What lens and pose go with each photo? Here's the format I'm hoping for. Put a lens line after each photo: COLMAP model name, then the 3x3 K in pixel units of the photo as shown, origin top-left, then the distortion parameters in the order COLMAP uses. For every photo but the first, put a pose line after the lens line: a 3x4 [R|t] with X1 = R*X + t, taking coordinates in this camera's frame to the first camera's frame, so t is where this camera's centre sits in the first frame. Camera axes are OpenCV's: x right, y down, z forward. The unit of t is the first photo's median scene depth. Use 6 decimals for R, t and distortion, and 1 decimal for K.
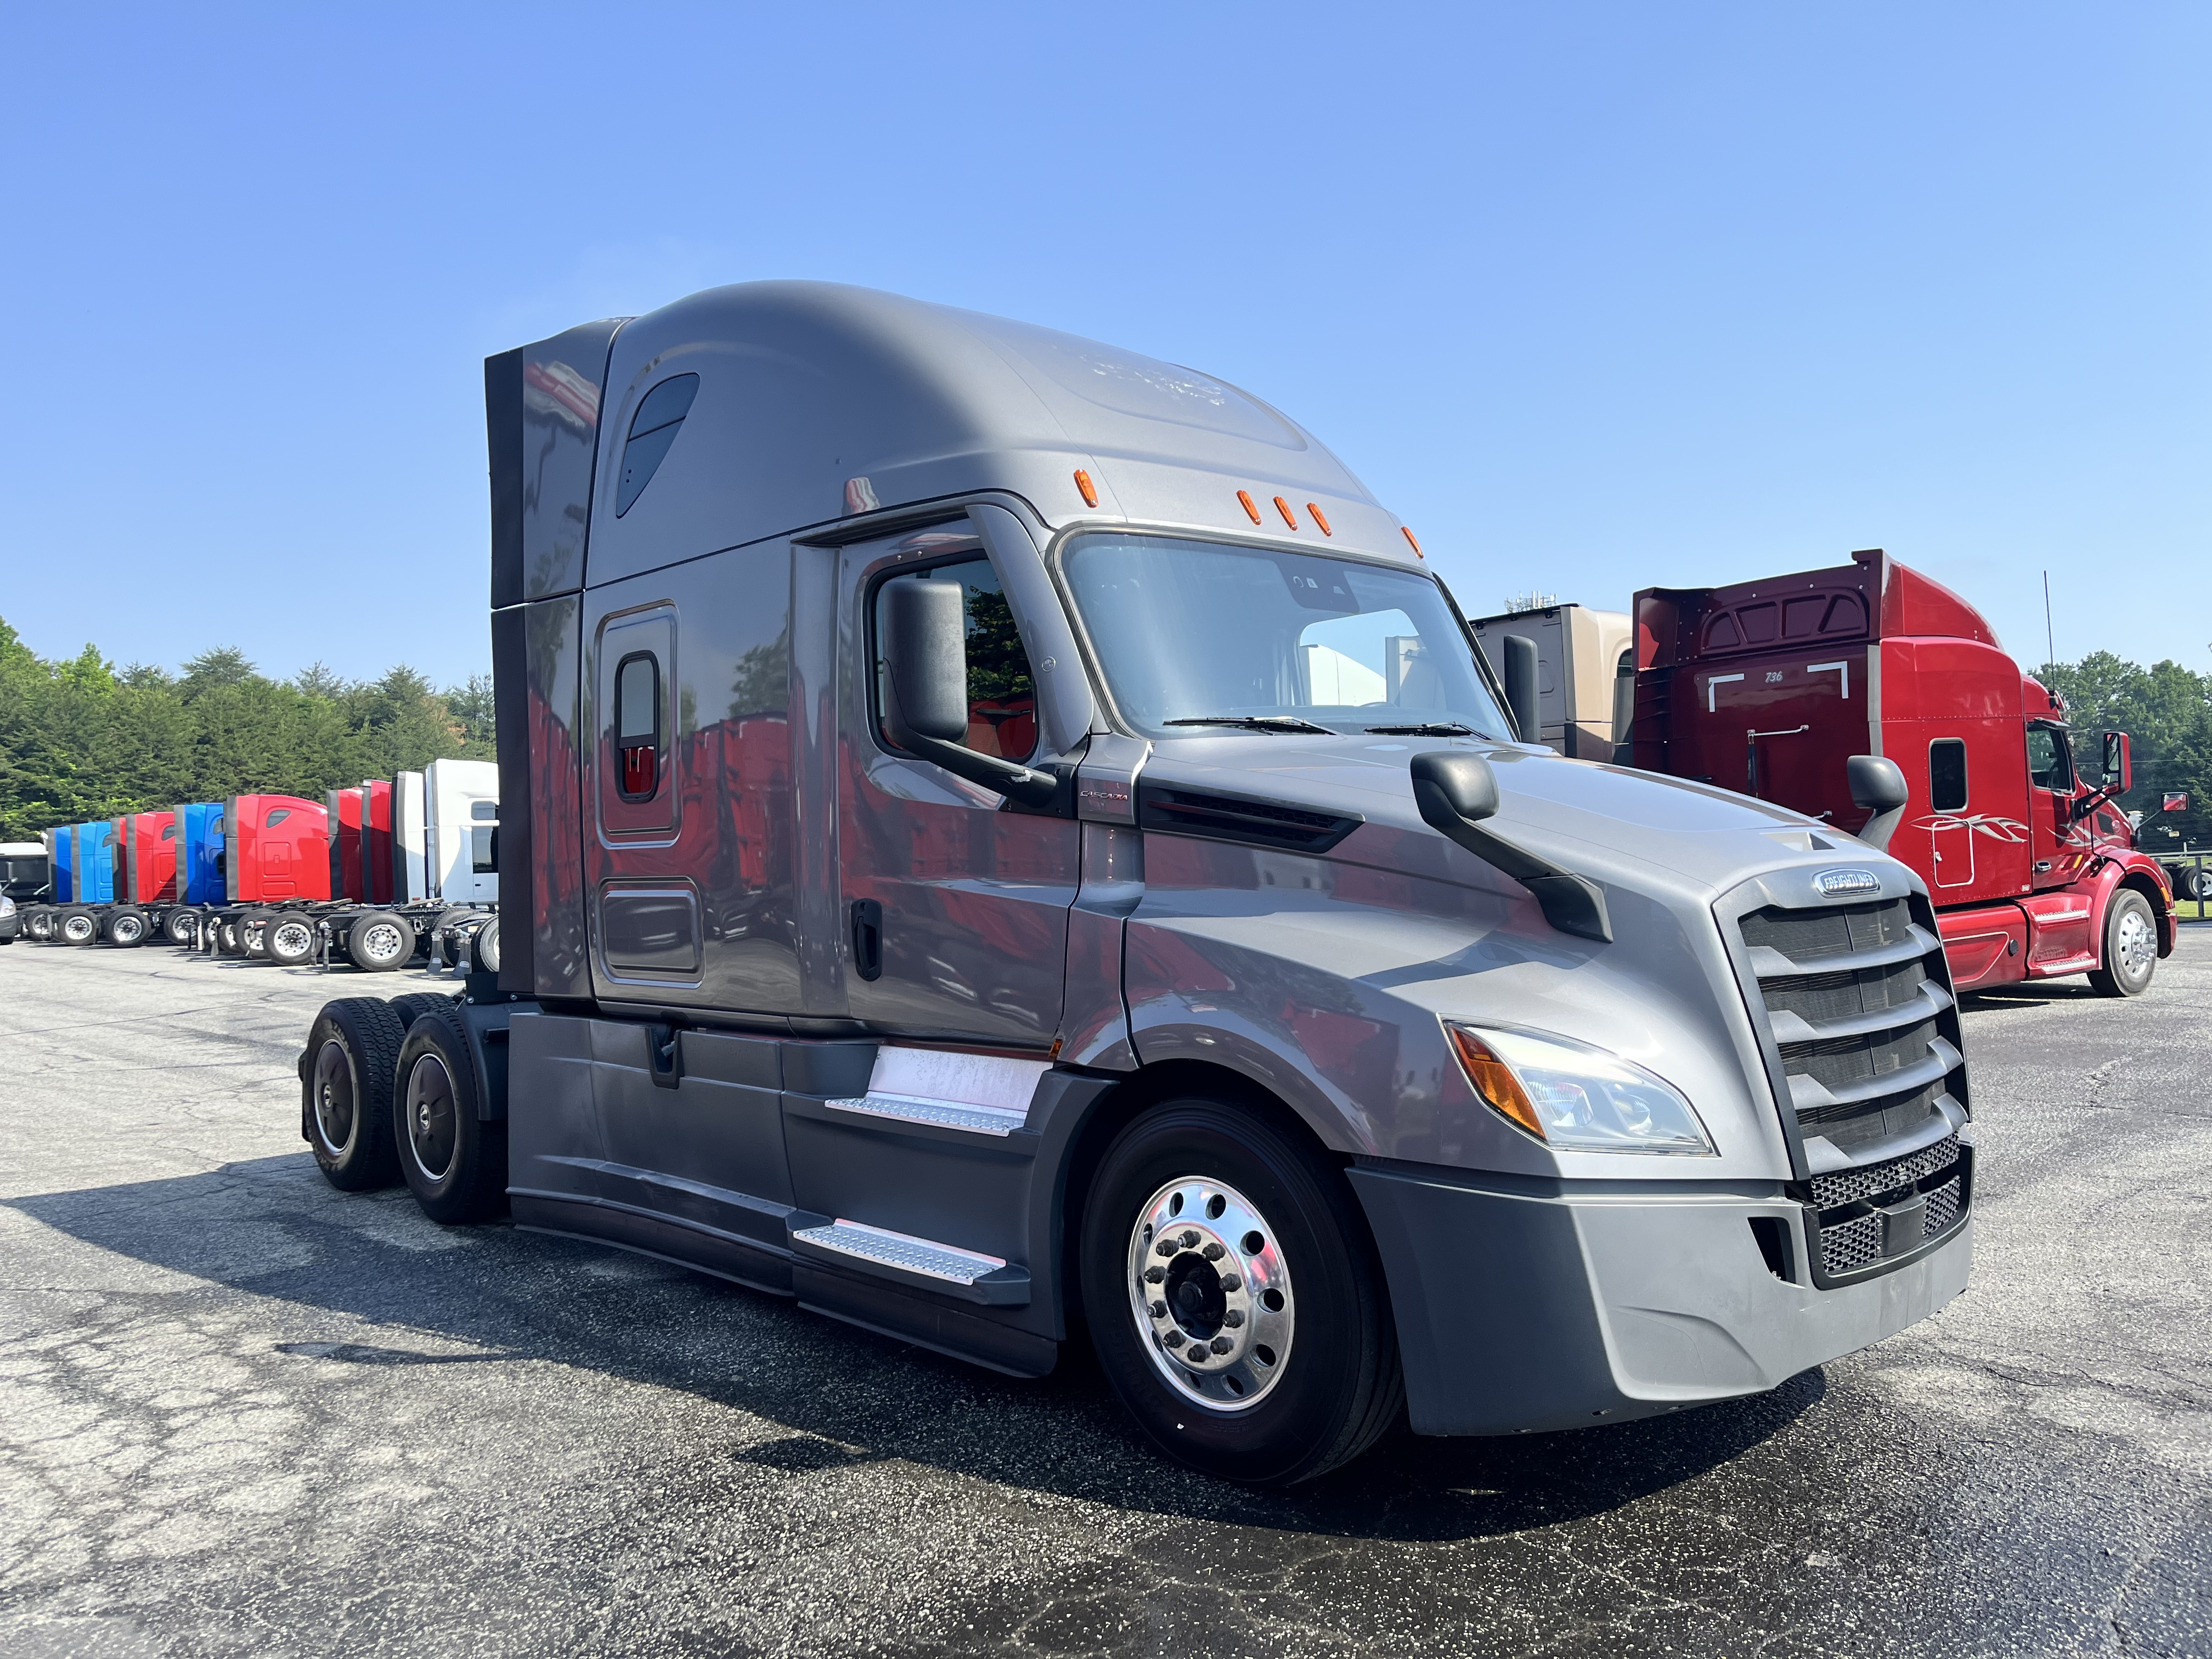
lens RADIAL K [[1650.8, 0, 1106.0], [0, 1650.8, 829.5], [0, 0, 1]] dist [0.082898, -0.117588]
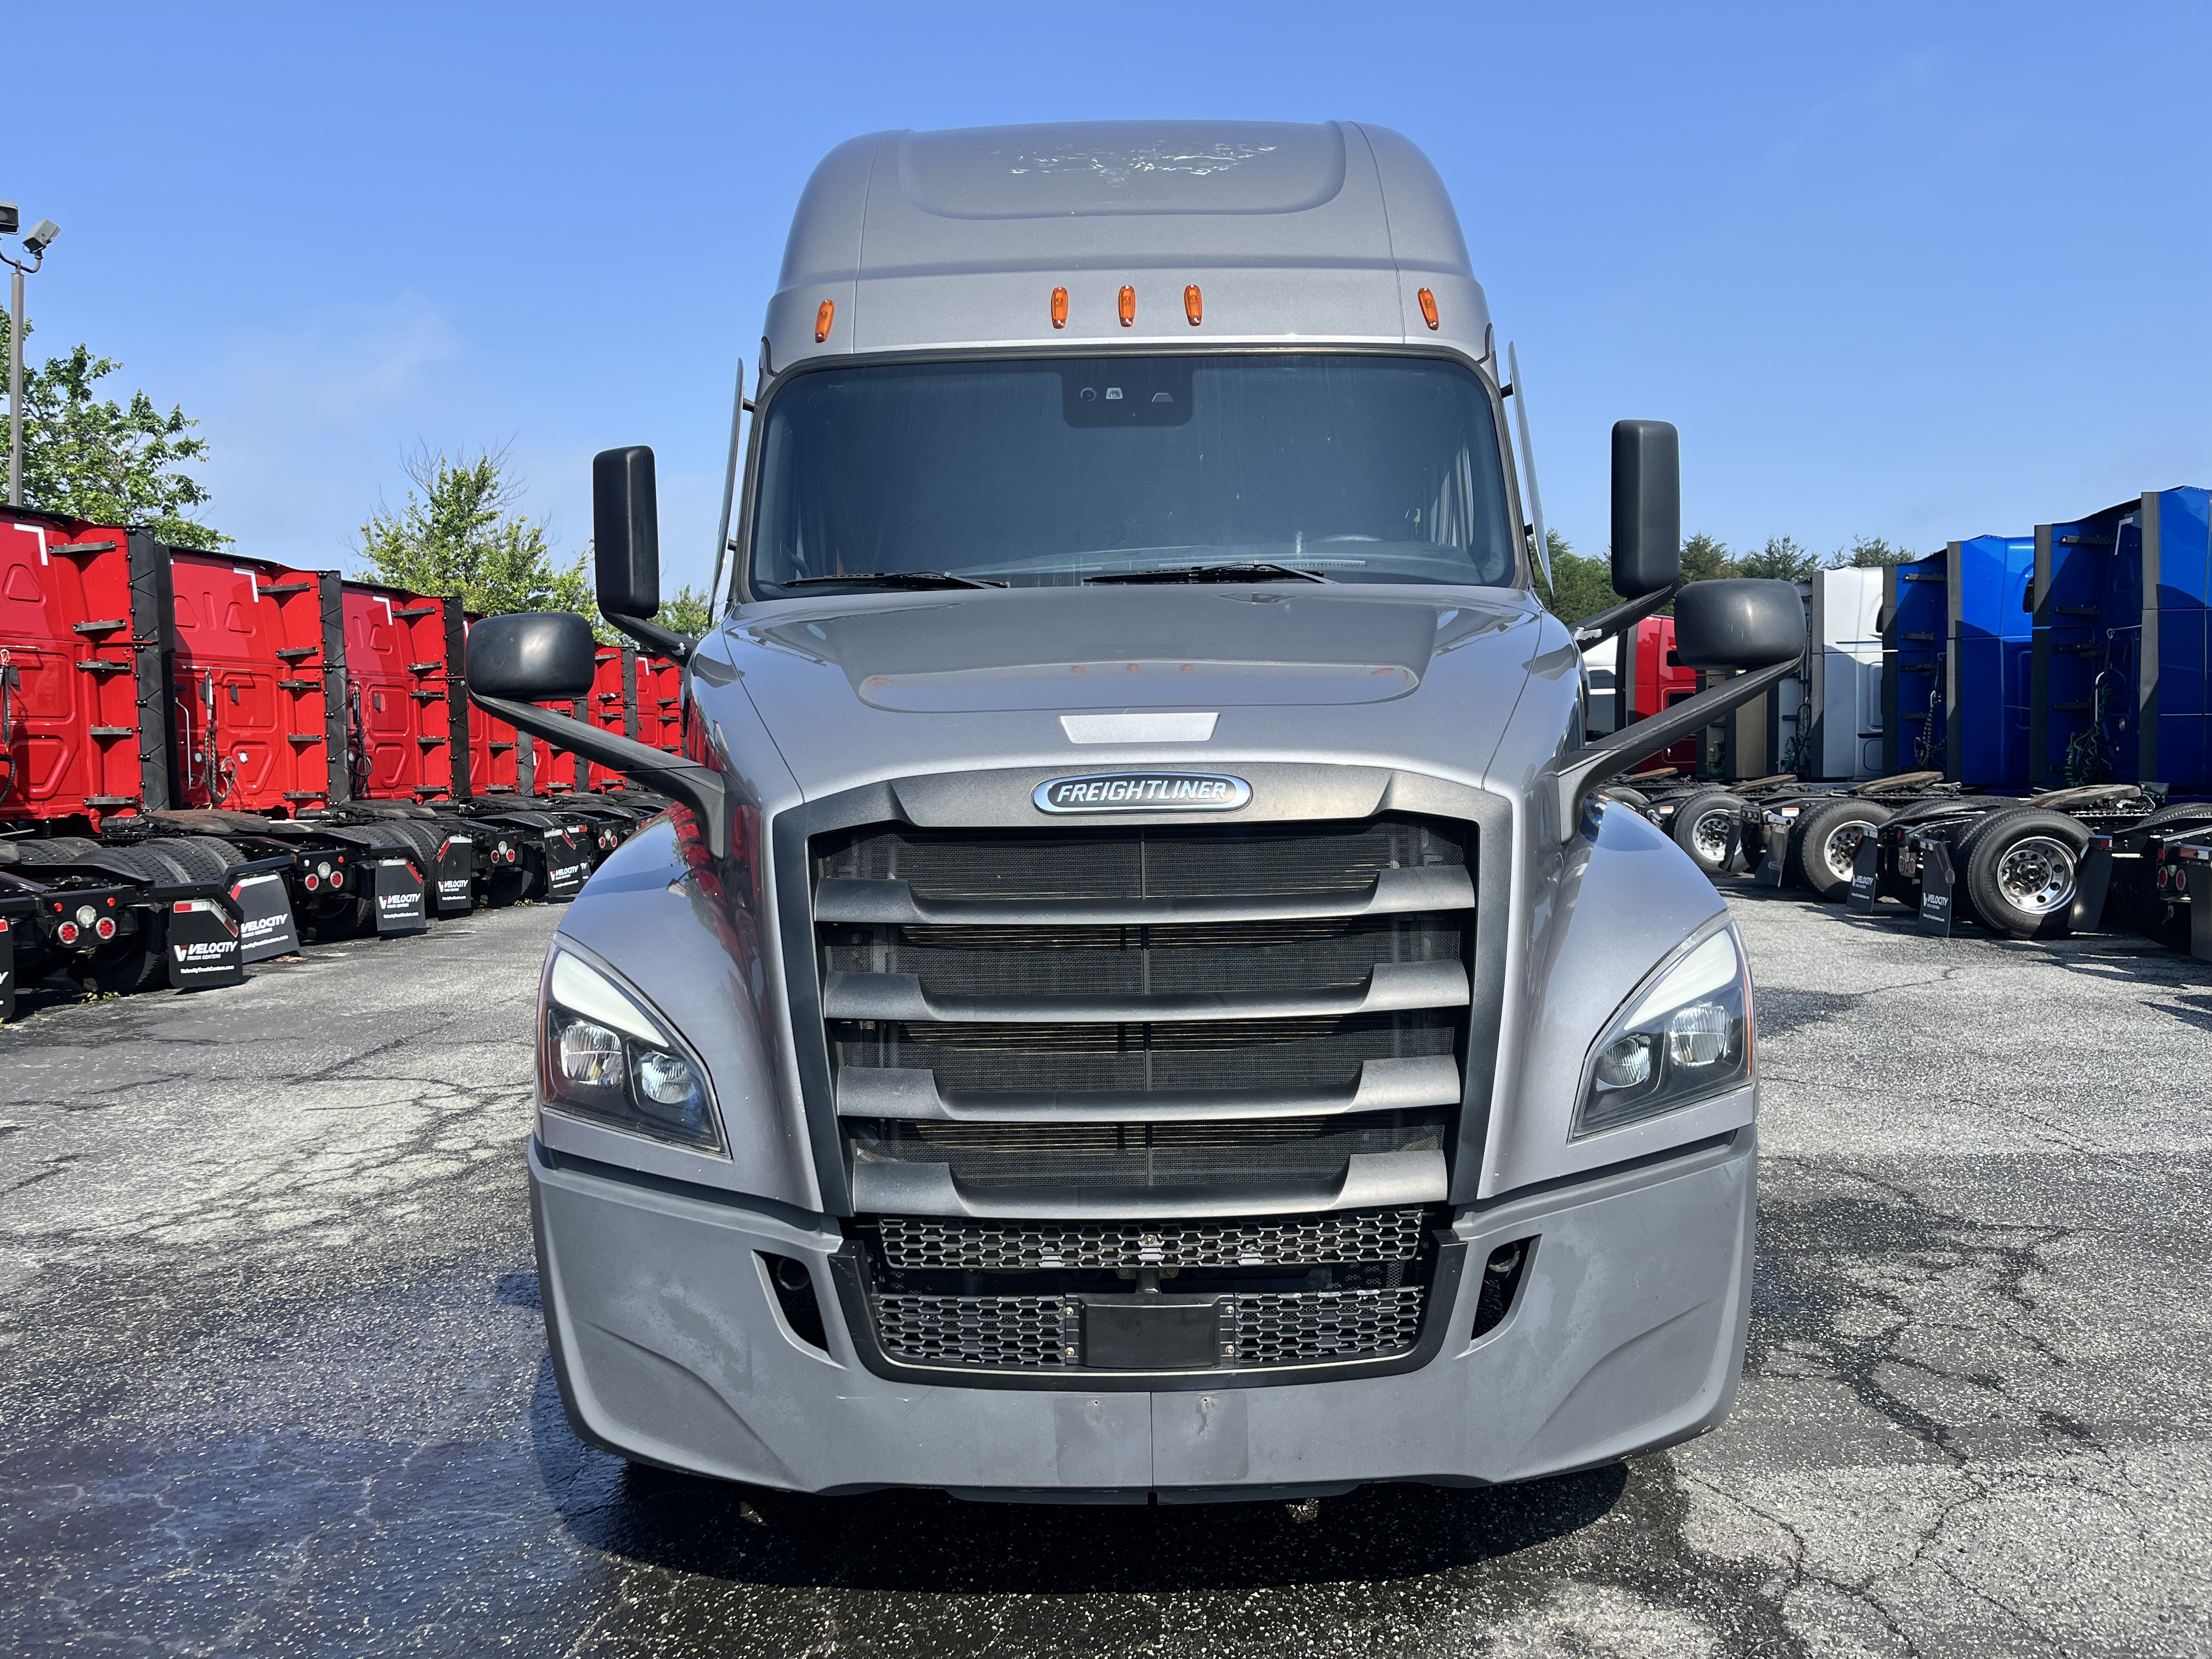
lens RADIAL K [[1650.8, 0, 1106.0], [0, 1650.8, 829.5], [0, 0, 1]] dist [0.082898, -0.117588]
pose [[0.737392, 0.053435, -0.673348, 0.821540], [0.000037, 0.996863, 0.079148, -0.004717], [0.675465, -0.058388, 0.735076, 0.493422]]
